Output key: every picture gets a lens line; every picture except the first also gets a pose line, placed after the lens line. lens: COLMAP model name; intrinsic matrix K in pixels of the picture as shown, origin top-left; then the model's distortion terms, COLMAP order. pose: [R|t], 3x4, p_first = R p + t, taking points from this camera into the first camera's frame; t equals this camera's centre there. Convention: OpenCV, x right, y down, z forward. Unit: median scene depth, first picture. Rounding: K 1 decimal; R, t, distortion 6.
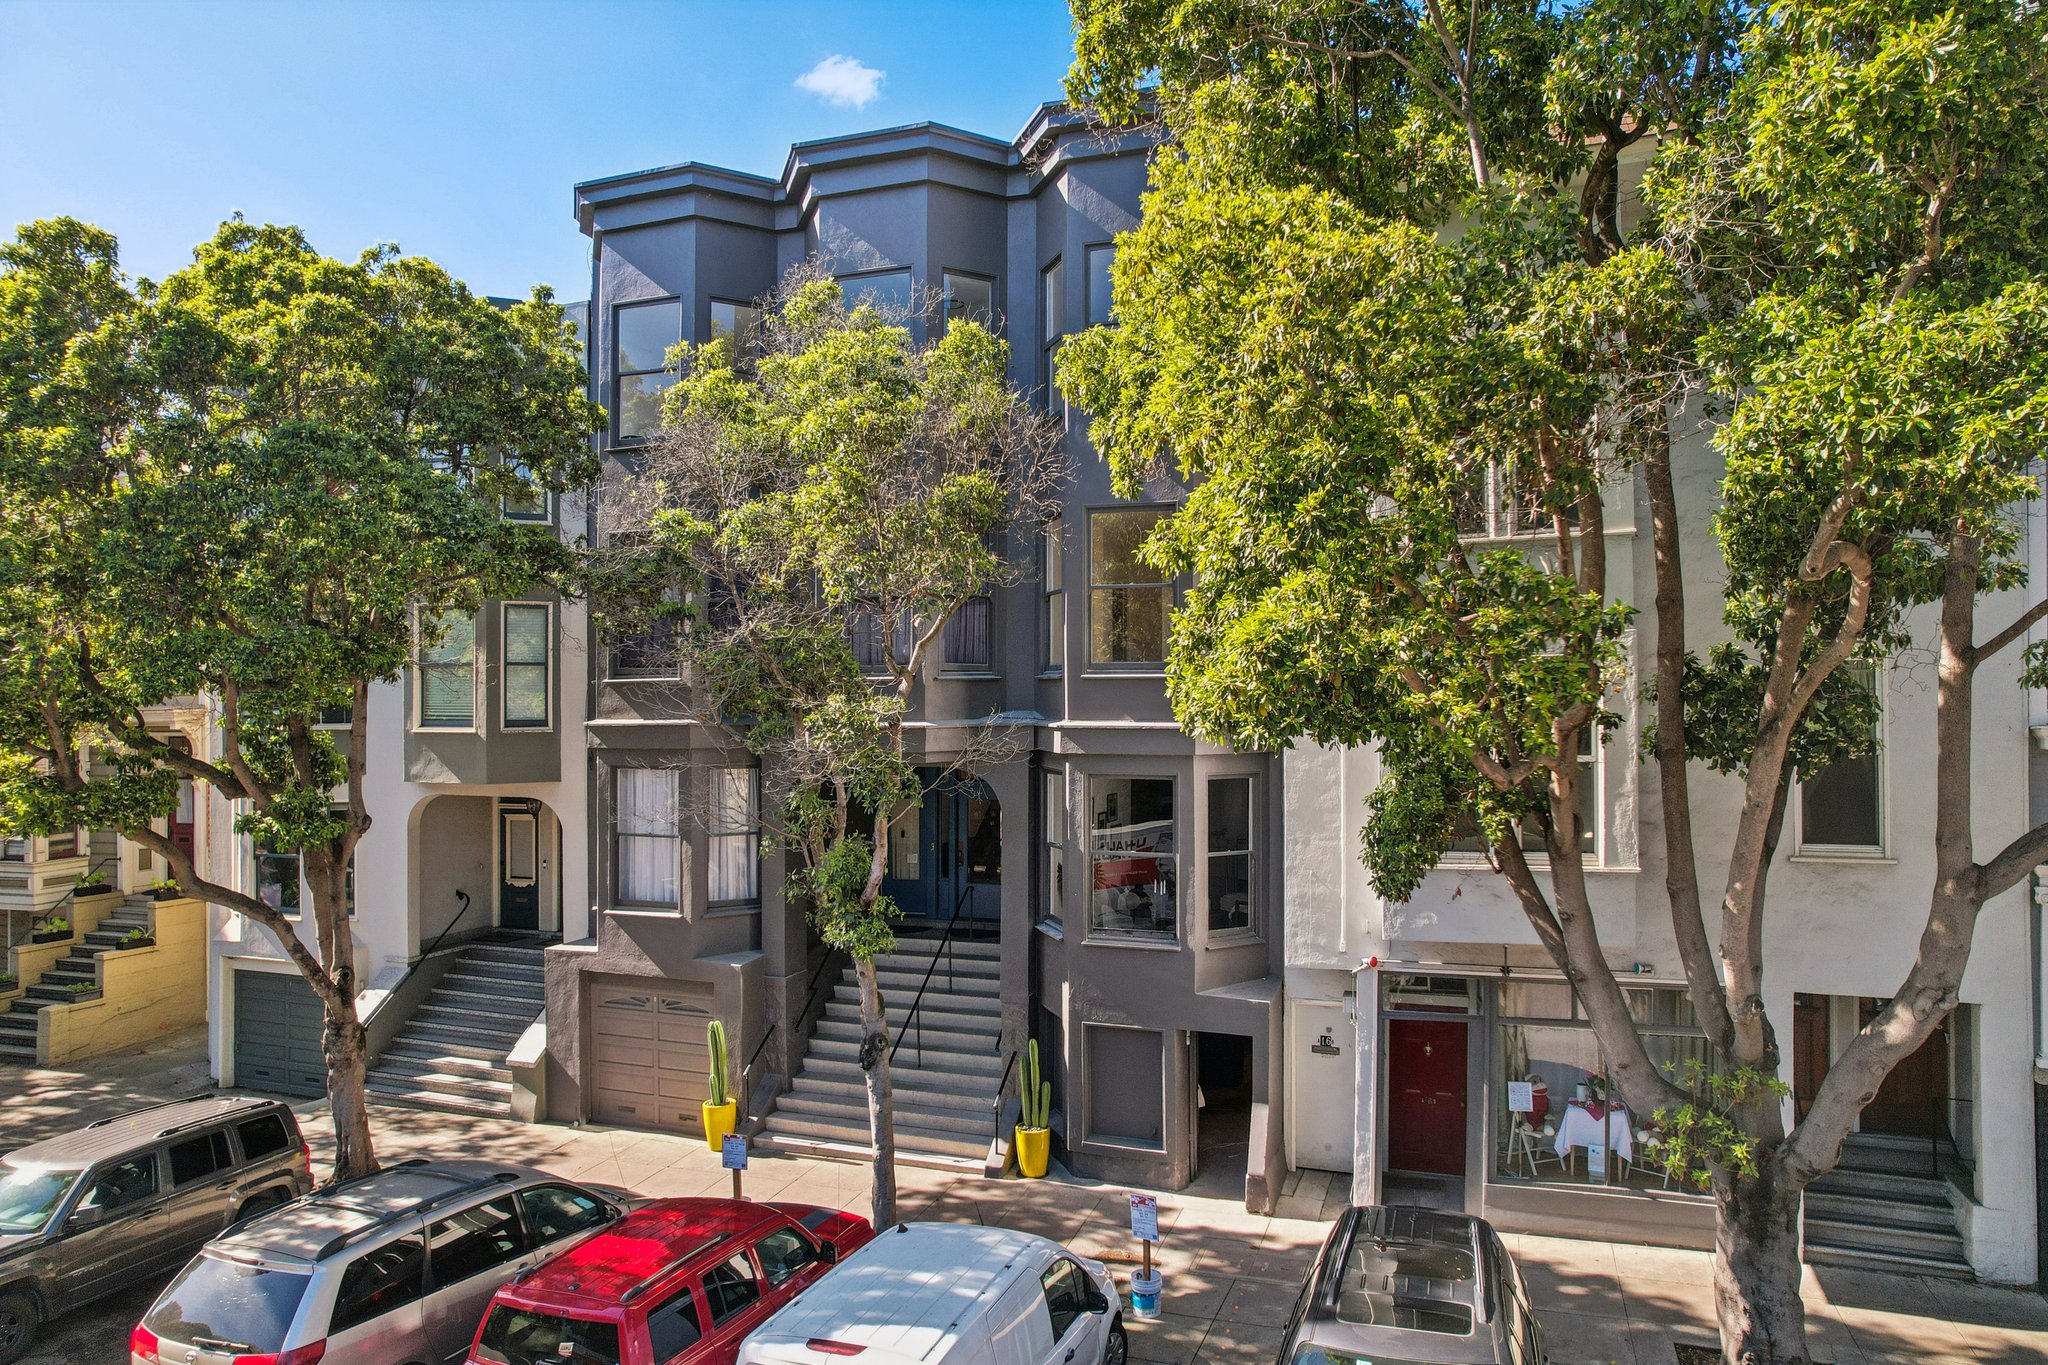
lens RADIAL K [[1316.4, 0, 1022.5], [0, 1316.4, 690.6], [0, 0, 1]] dist [-0.071995, 0.065855]
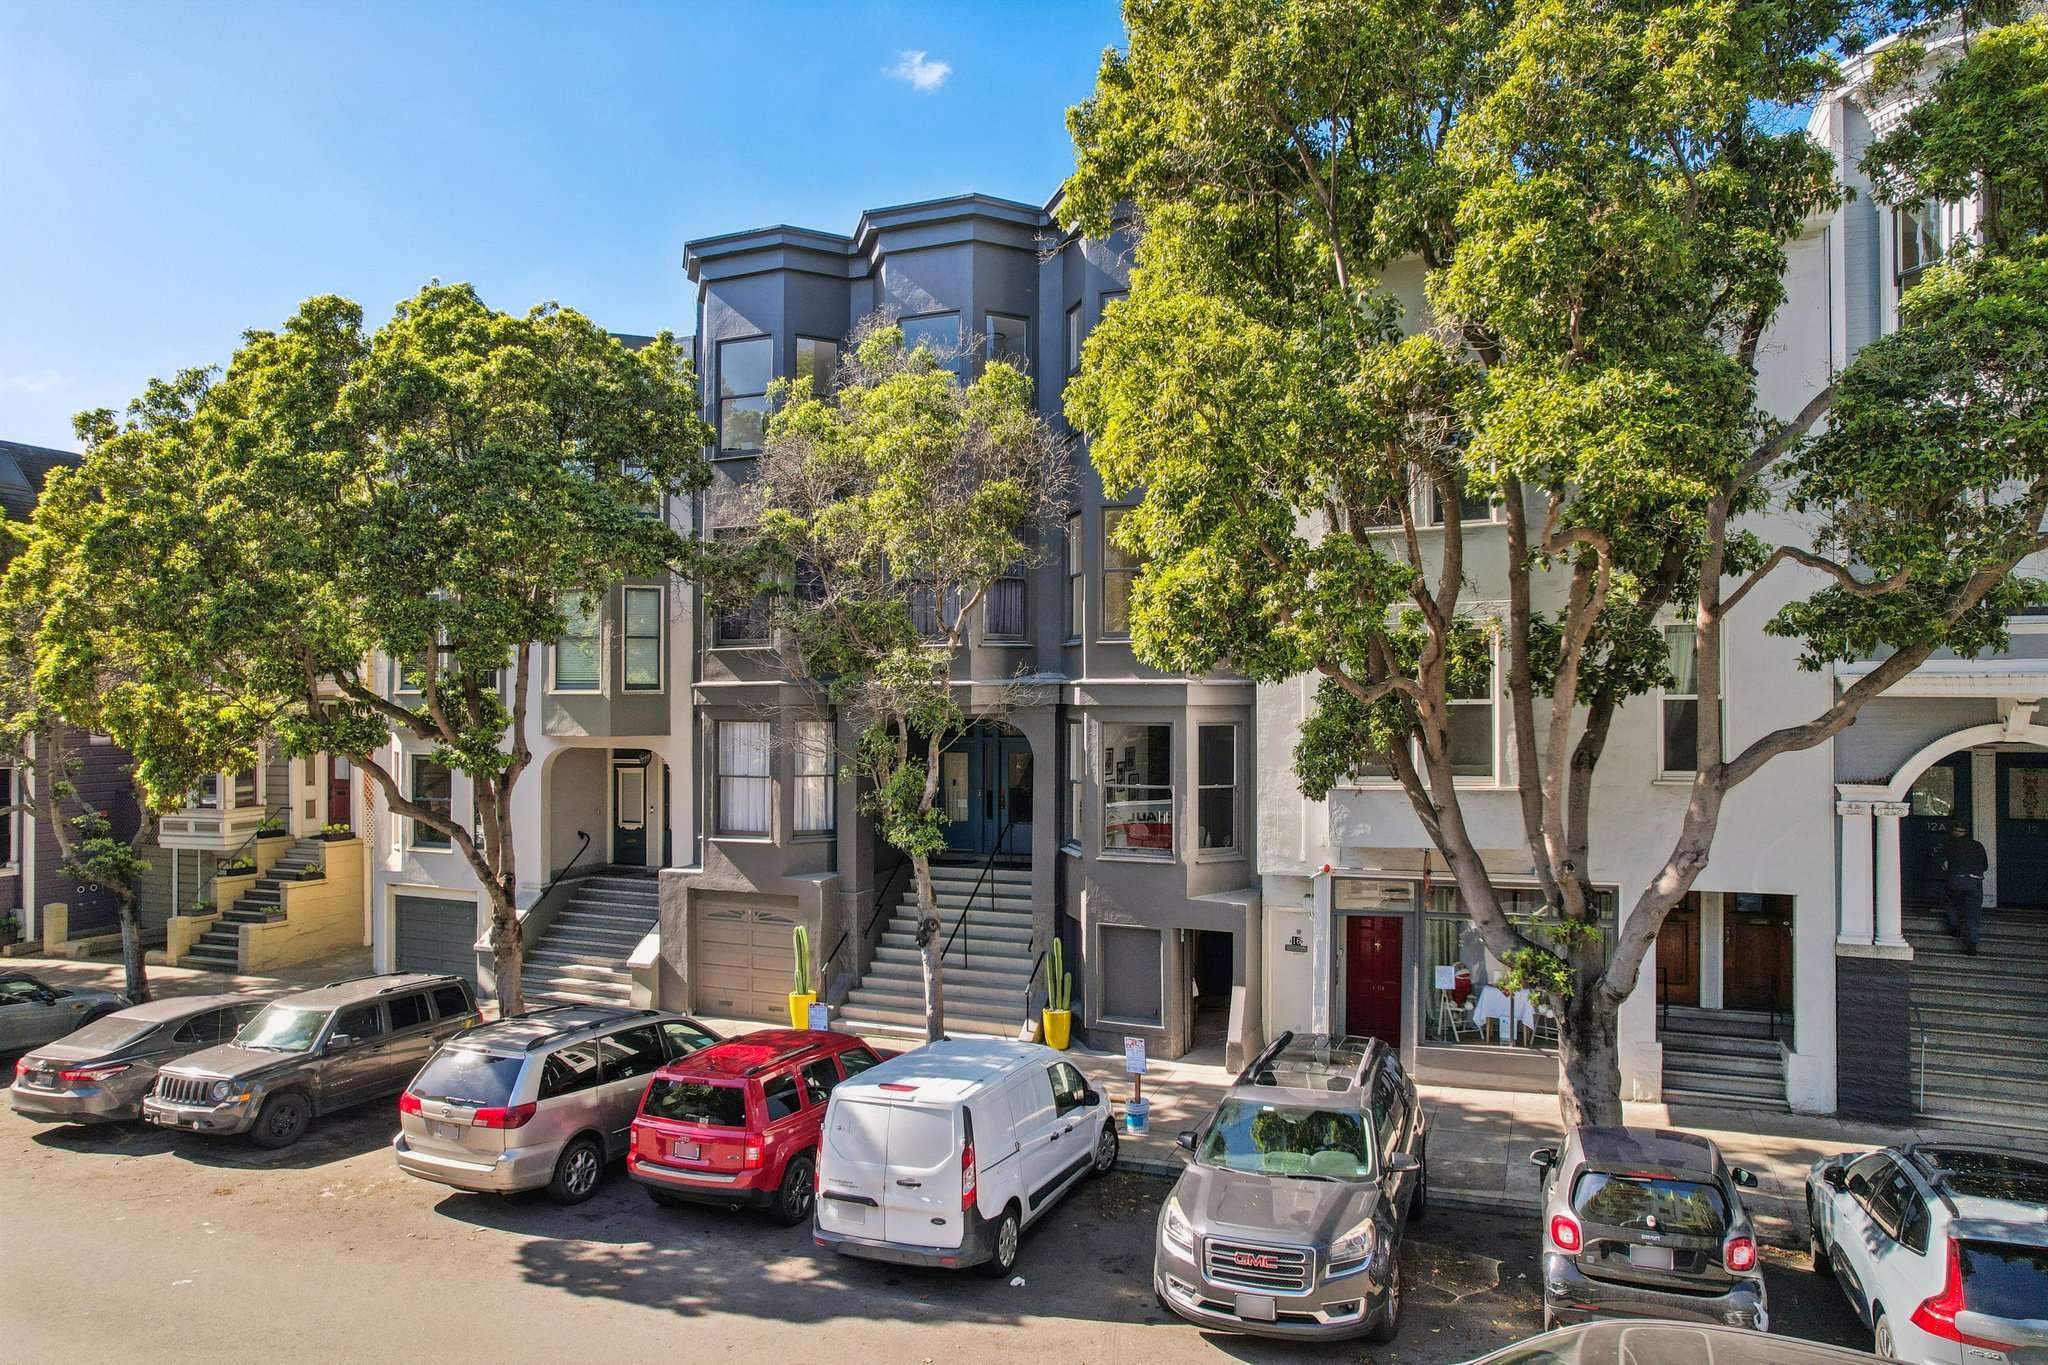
lens RADIAL K [[1316.4, 0, 1025.1], [0, 1316.4, 687.9], [0, 0, 1]] dist [-0.071995, 0.065855]
pose [[0.999050, 0.001230, -0.043562, 0.035217], [-0.001241, 0.999999, -0.000217, 0.036008], [0.043561, 0.000271, 0.999051, -0.264869]]
